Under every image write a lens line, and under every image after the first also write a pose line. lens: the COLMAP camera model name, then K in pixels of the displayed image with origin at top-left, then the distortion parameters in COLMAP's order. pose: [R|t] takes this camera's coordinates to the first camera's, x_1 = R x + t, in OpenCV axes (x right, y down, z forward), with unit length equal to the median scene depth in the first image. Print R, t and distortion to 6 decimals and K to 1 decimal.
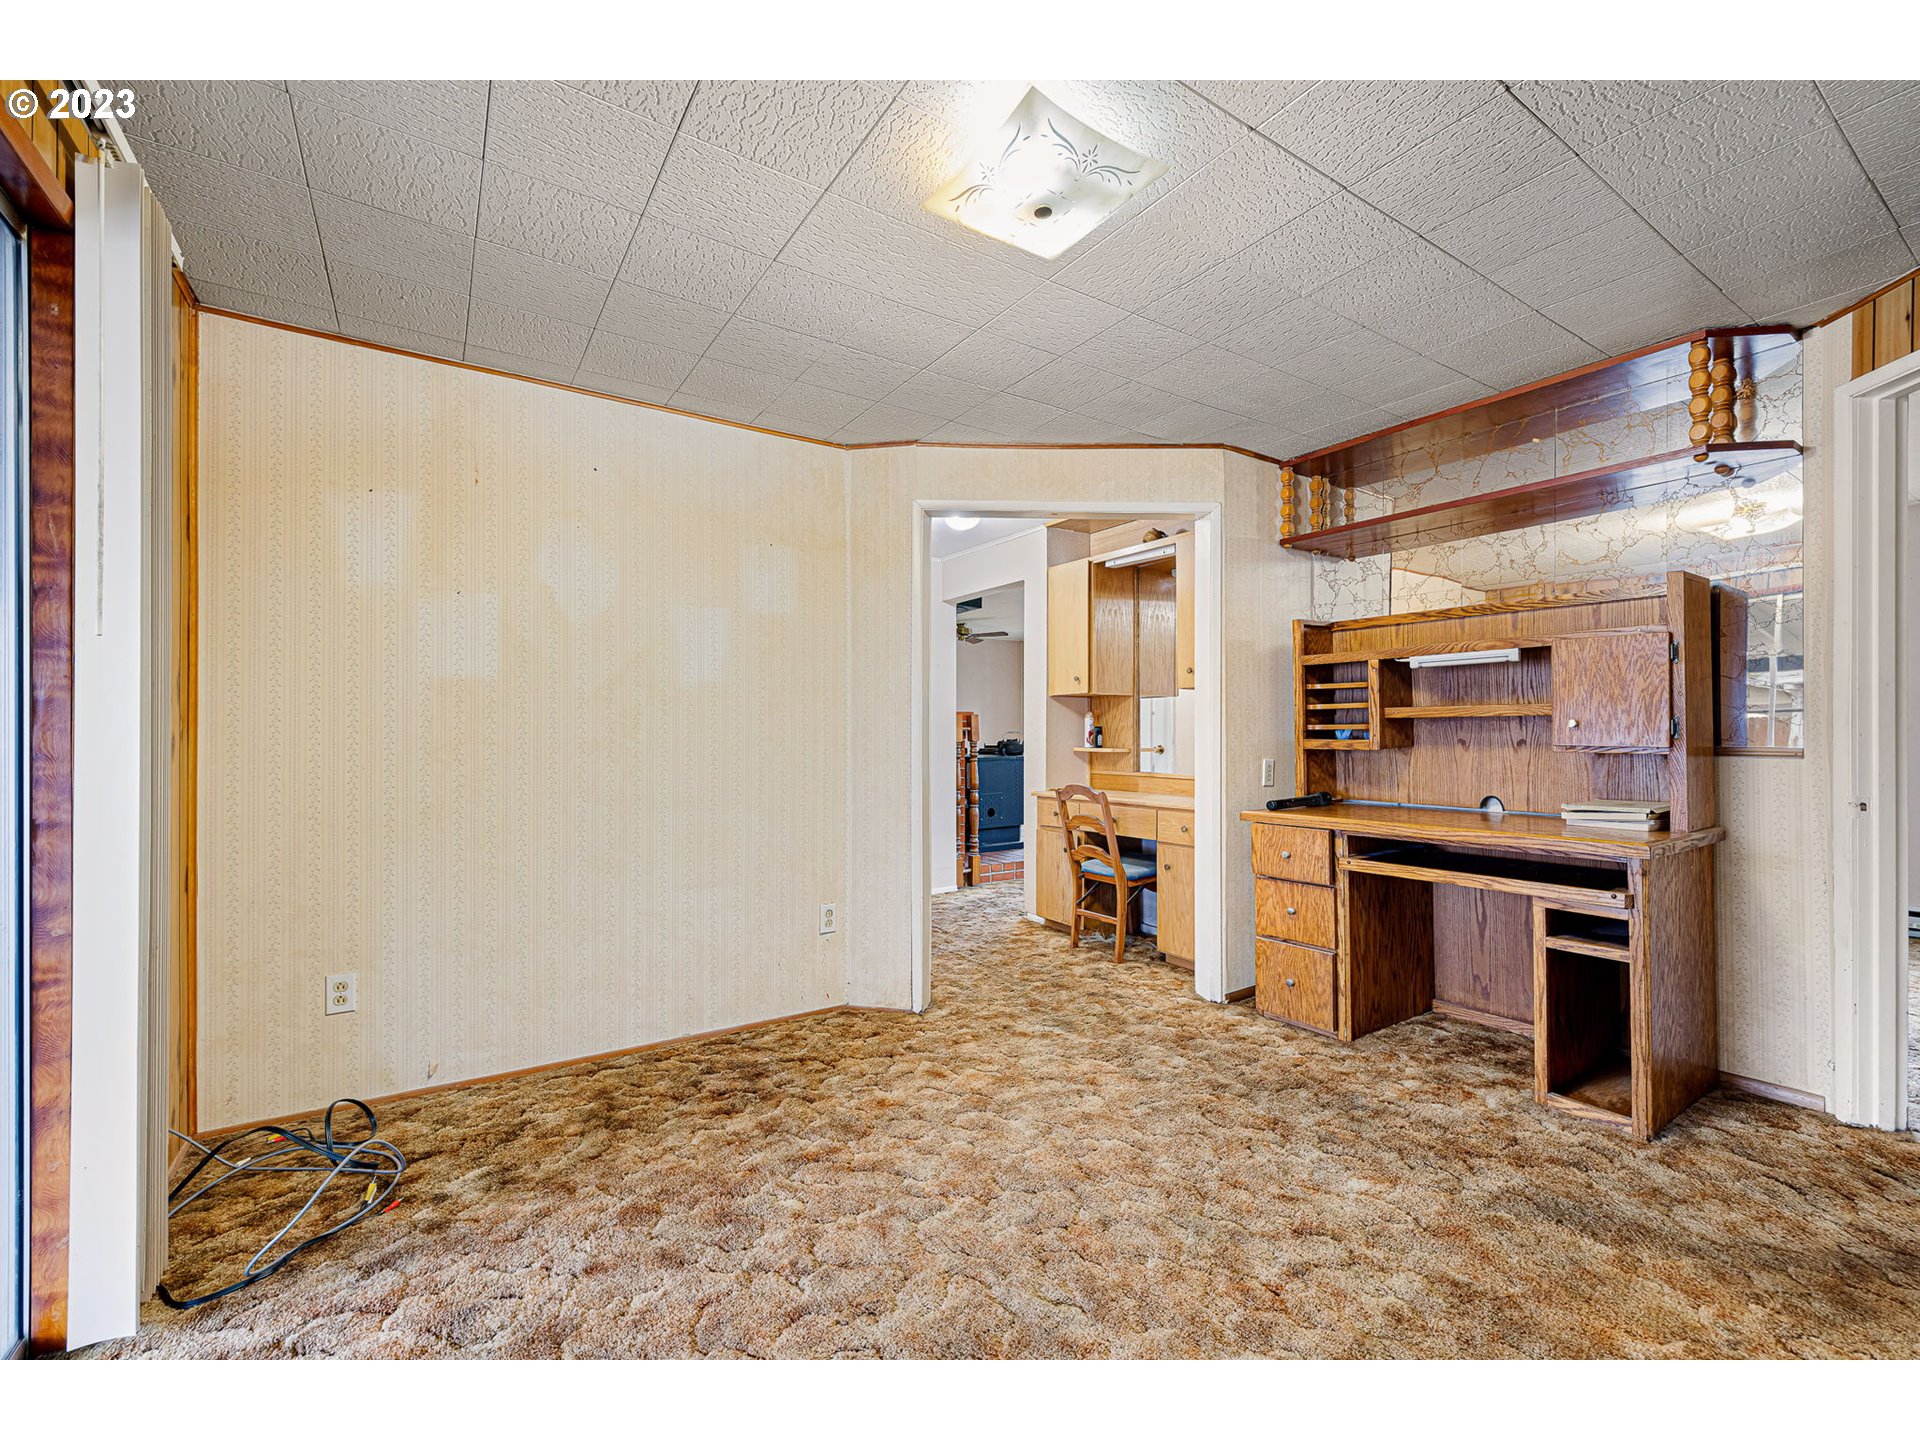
lens RADIAL K [[808.5, 0, 956.0], [0, 808.5, 720.1], [0, 0, 1]] dist [0.001533, 0.000235]
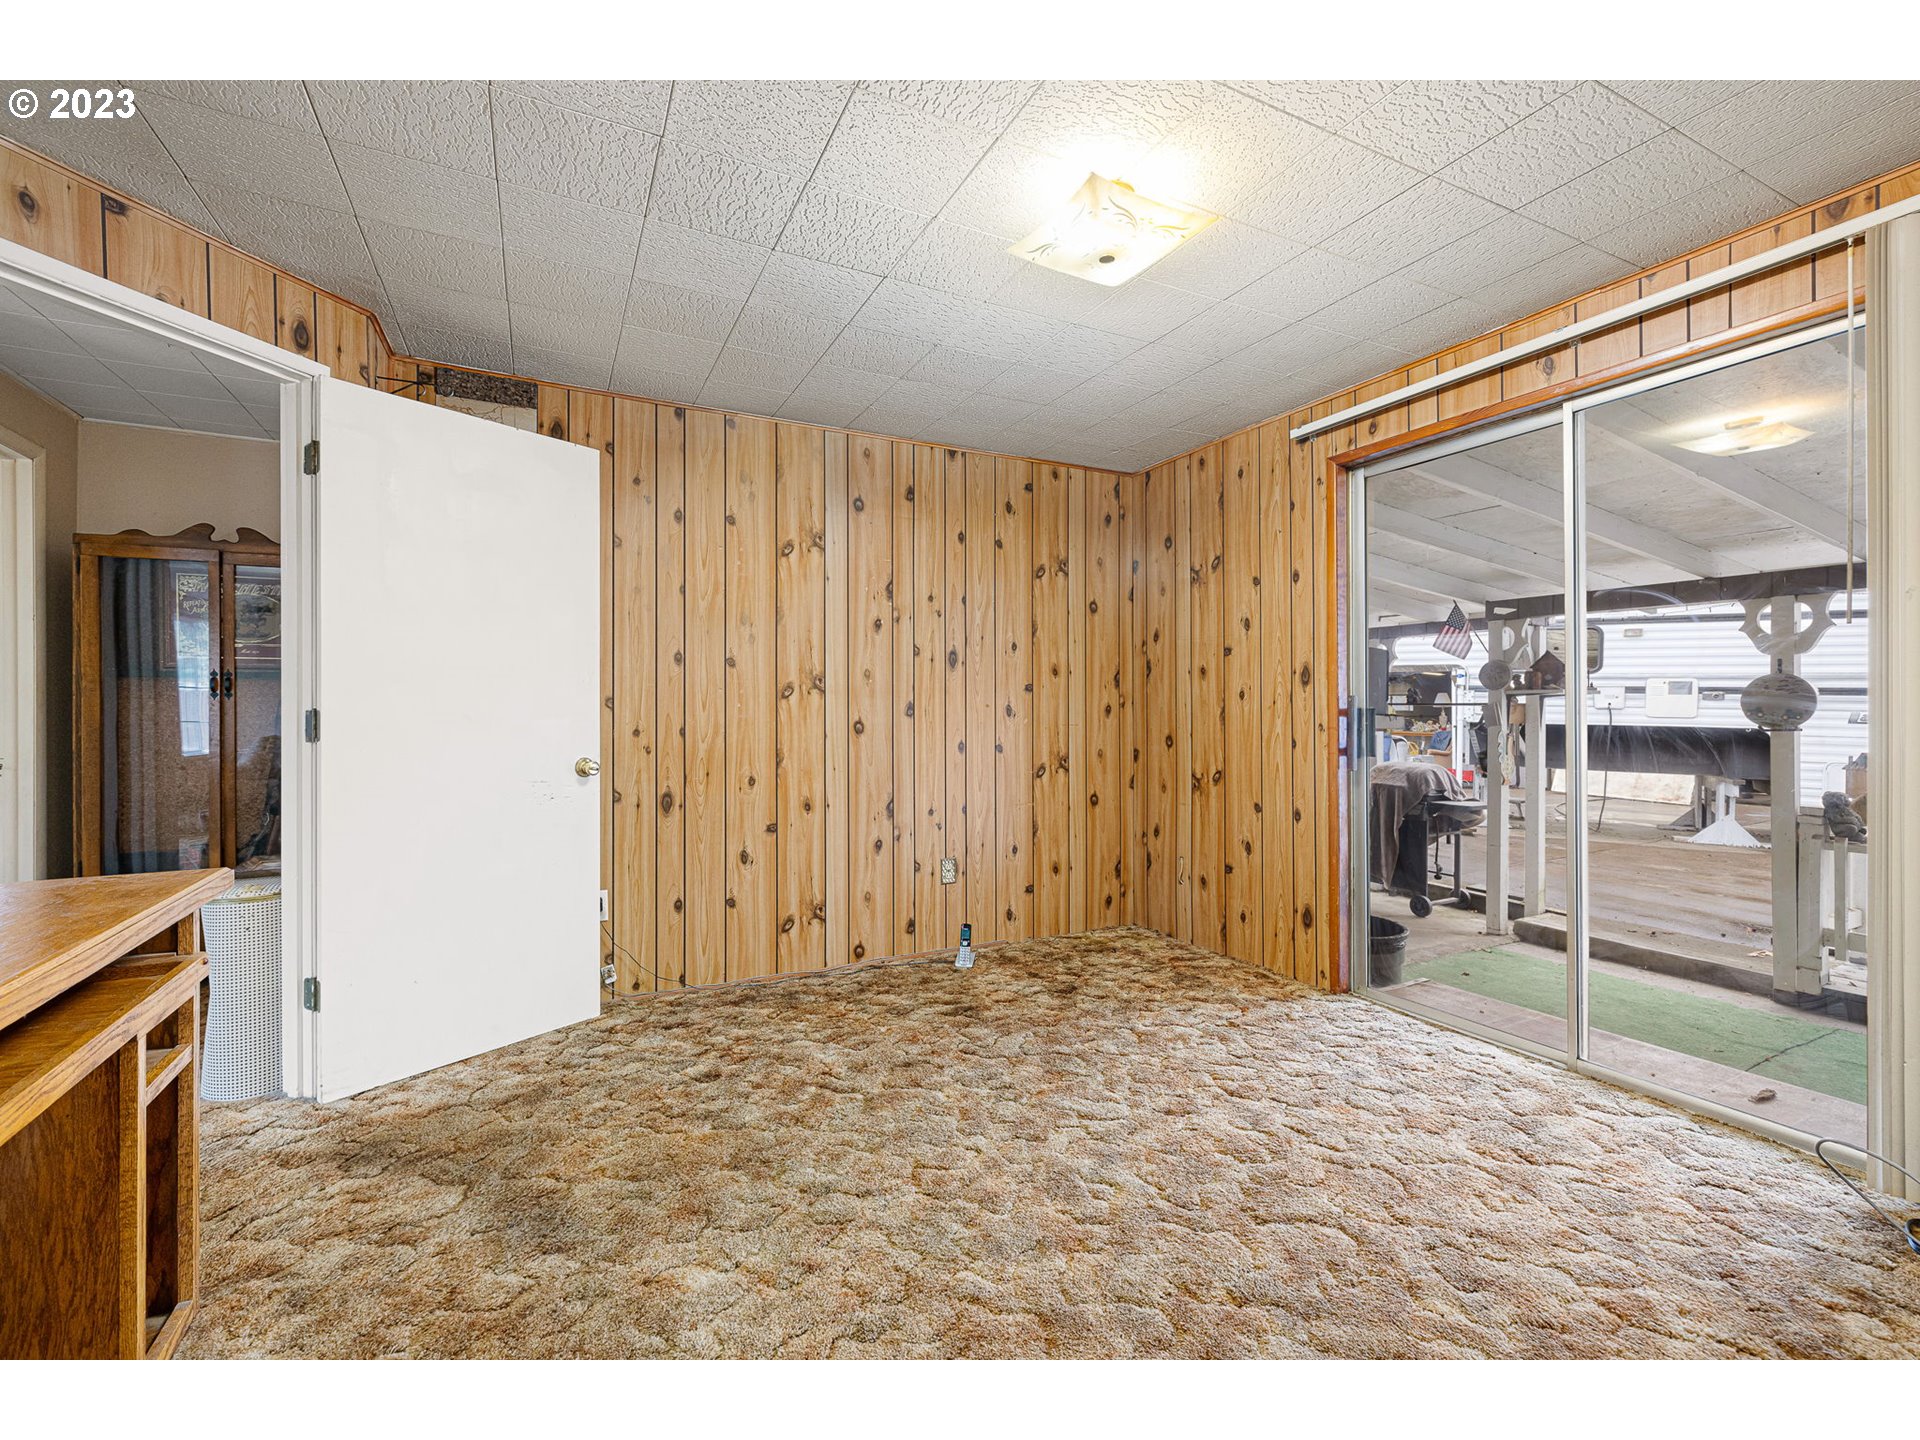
lens RADIAL K [[808.5, 0, 956.0], [0, 808.5, 720.1], [0, 0, 1]] dist [0.001533, 0.000235]
pose [[-0.995214, 0.002278, 0.097690, 0.136714], [0.002646, 0.999990, 0.003634, 0.023862], [-0.097681, 0.003875, -0.995210, 1.367326]]
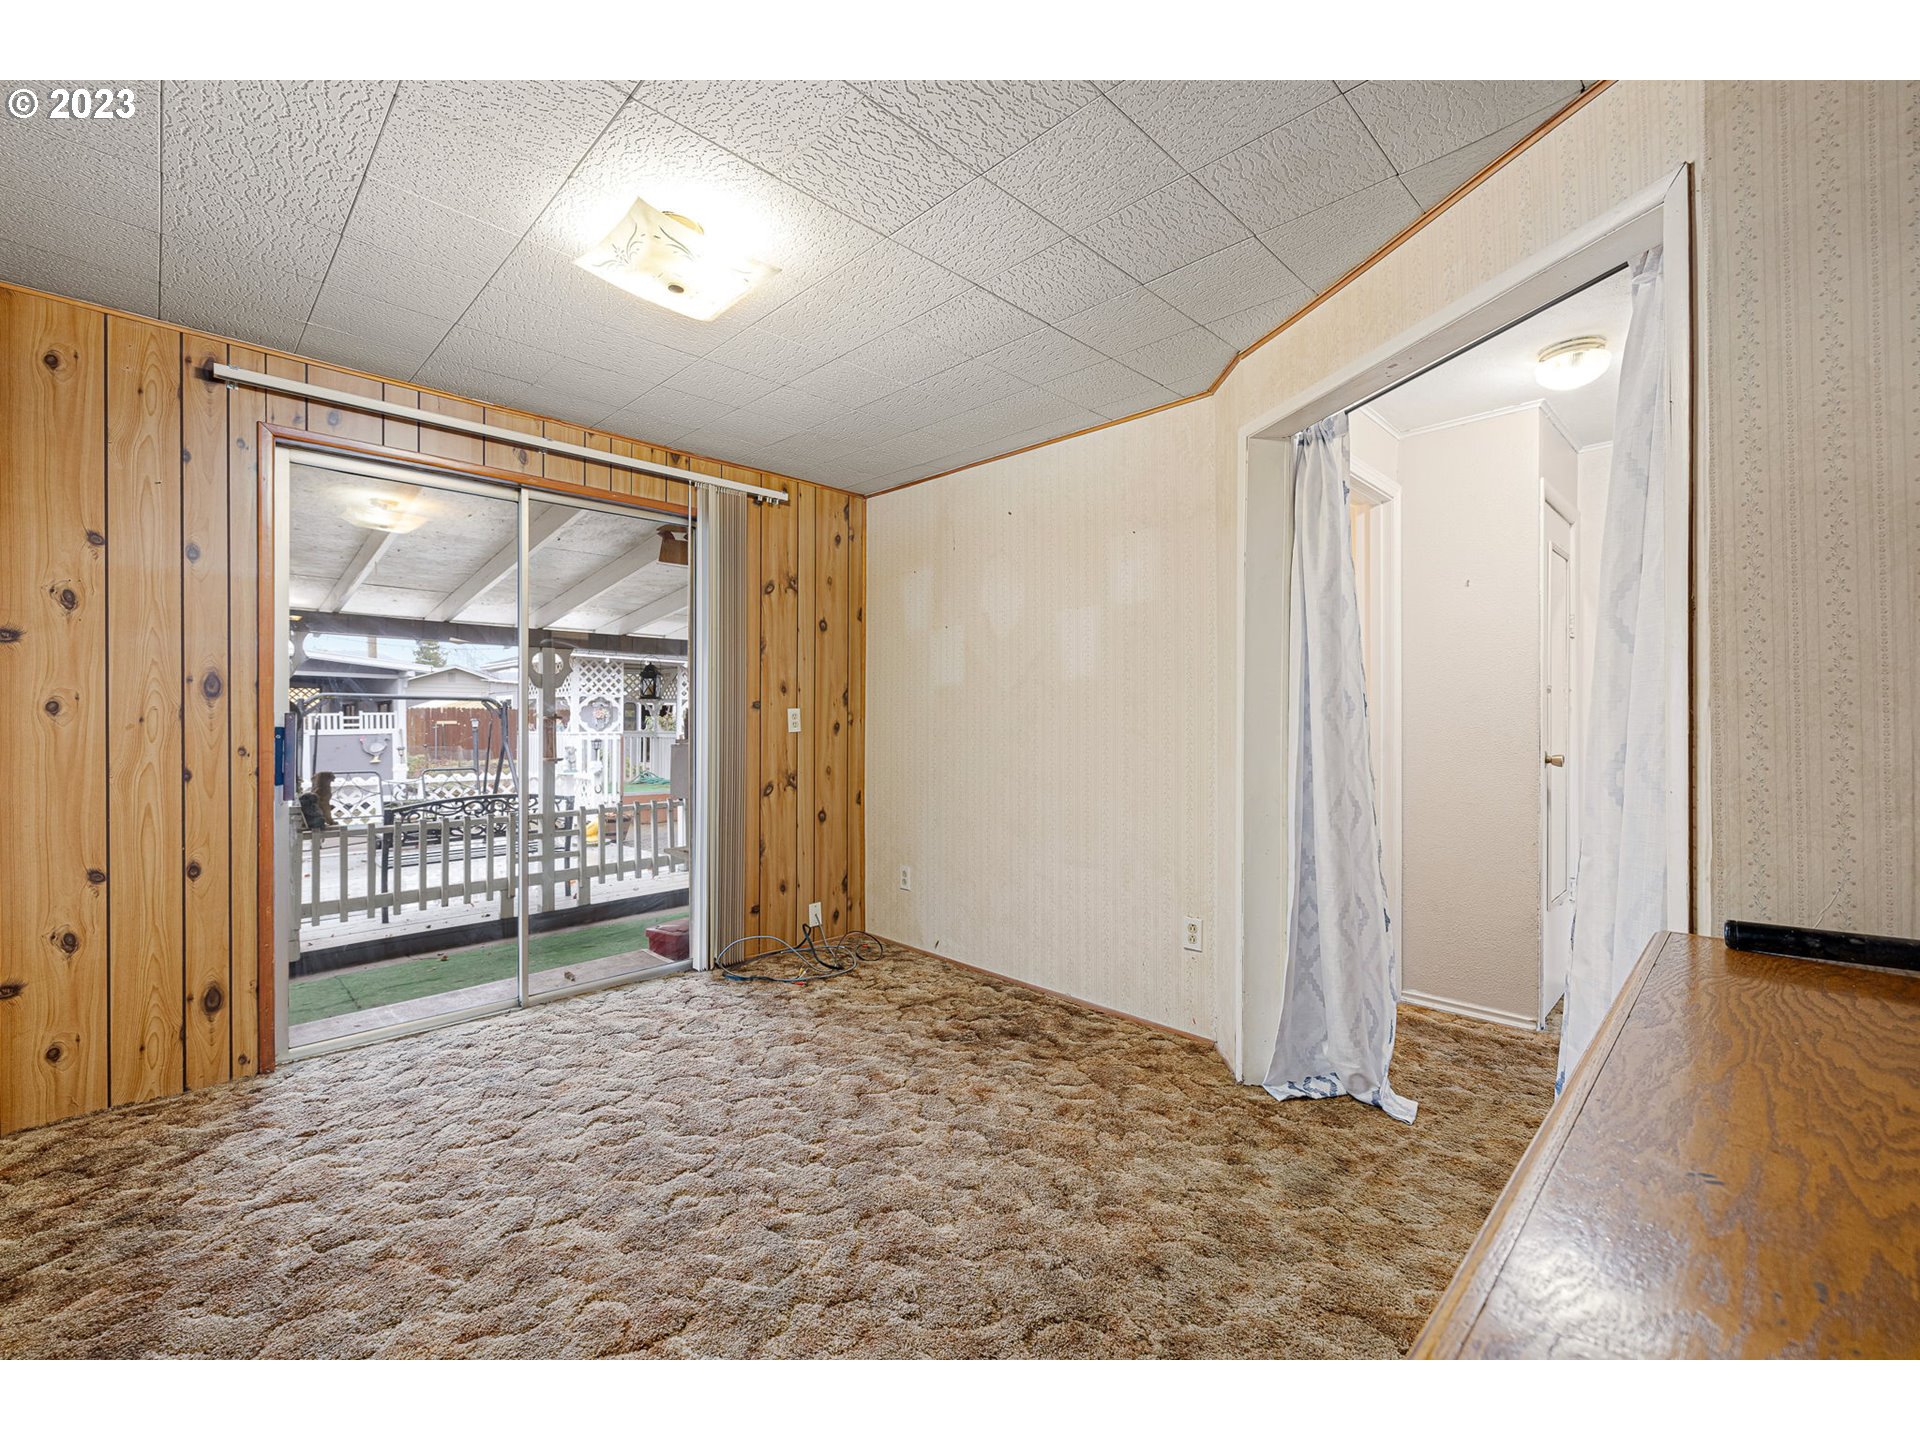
lens RADIAL K [[808.5, 0, 956.0], [0, 808.5, 720.1], [0, 0, 1]] dist [0.001533, 0.000235]
pose [[0.200488, 0.002732, -0.979692, 0.853436], [0.007770, 0.999960, 0.004379, 0.005060], [0.979665, -0.008490, 0.200458, 0.735725]]
